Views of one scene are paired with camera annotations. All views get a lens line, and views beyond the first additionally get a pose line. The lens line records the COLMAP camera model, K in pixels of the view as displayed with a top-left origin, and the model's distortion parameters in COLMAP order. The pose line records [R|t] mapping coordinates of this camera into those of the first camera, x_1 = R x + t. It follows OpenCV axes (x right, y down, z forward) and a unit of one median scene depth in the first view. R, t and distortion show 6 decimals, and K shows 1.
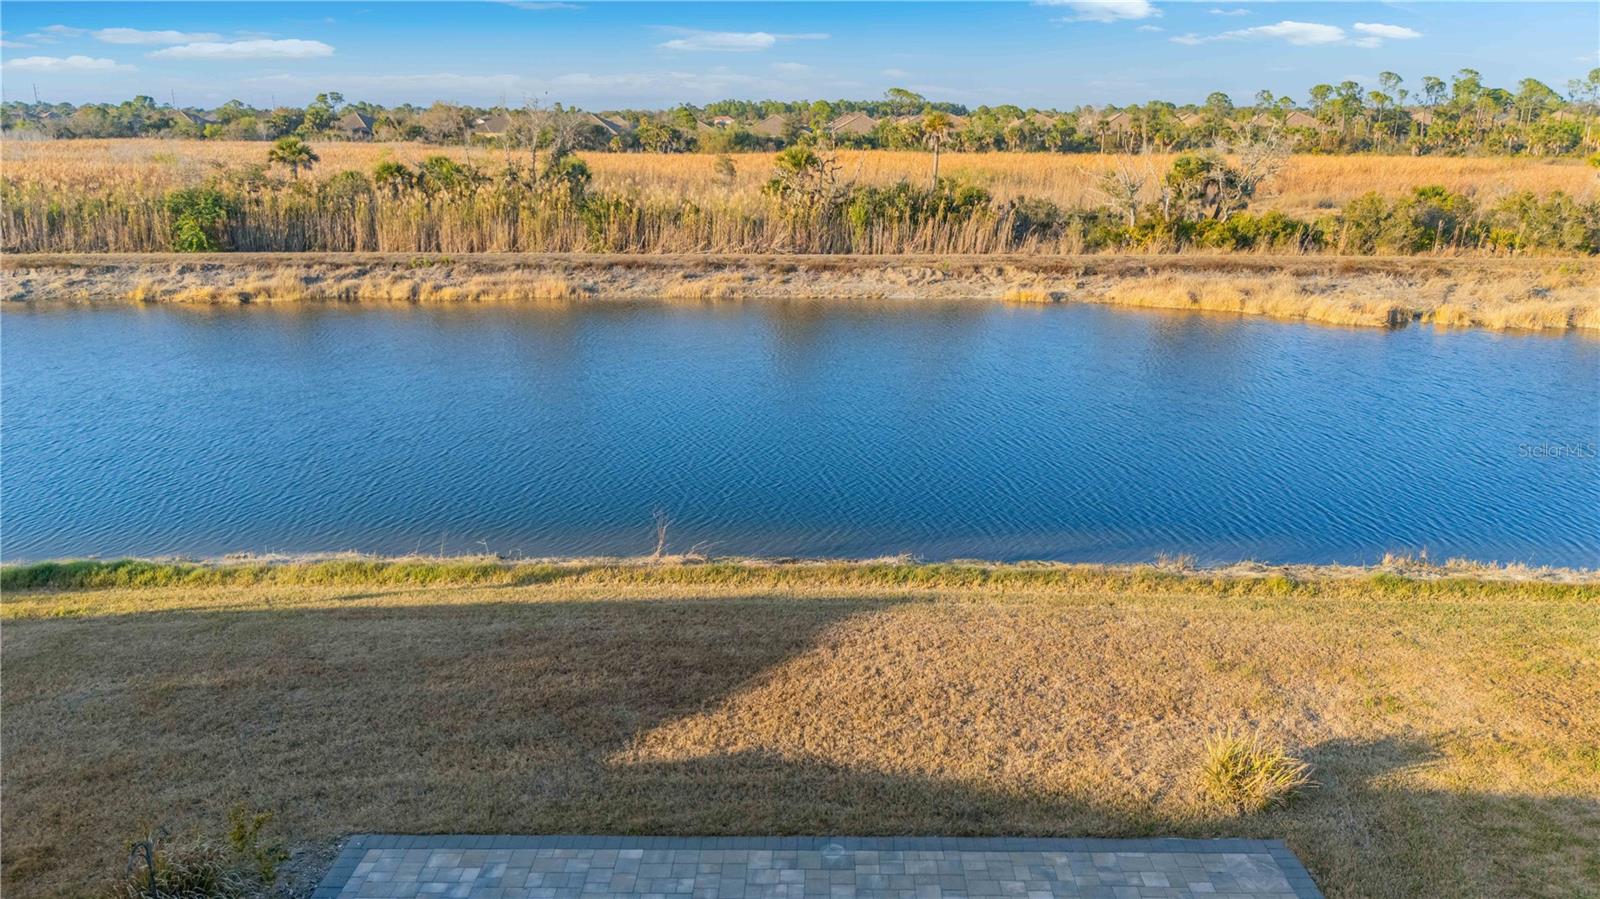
lens RADIAL K [[1199.2, 0, 800.0], [0, 1199.2, 449.5], [0, 0, 1]] dist [0.035644, -0.007314]
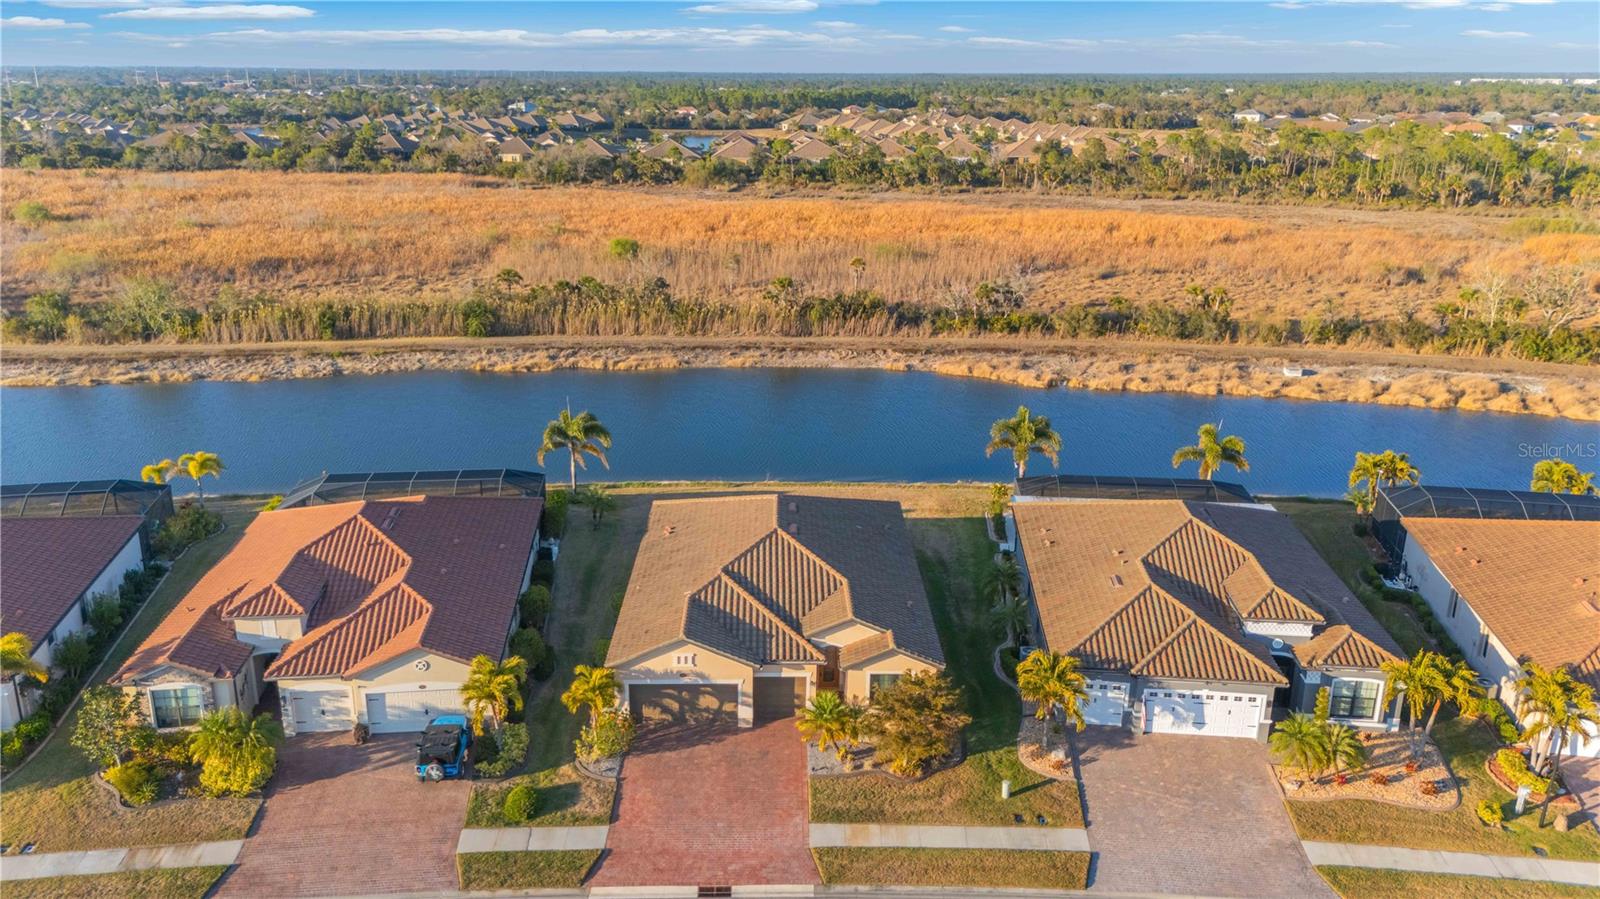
lens RADIAL K [[1199.2, 0, 800.0], [0, 1199.2, 449.5], [0, 0, 1]] dist [0.035644, -0.007314]
pose [[0.999172, -0.001507, 0.040660, -0.057374], [0.000003, 0.999316, 0.036974, -0.052542], [-0.040688, -0.036943, 0.998489, -0.967833]]
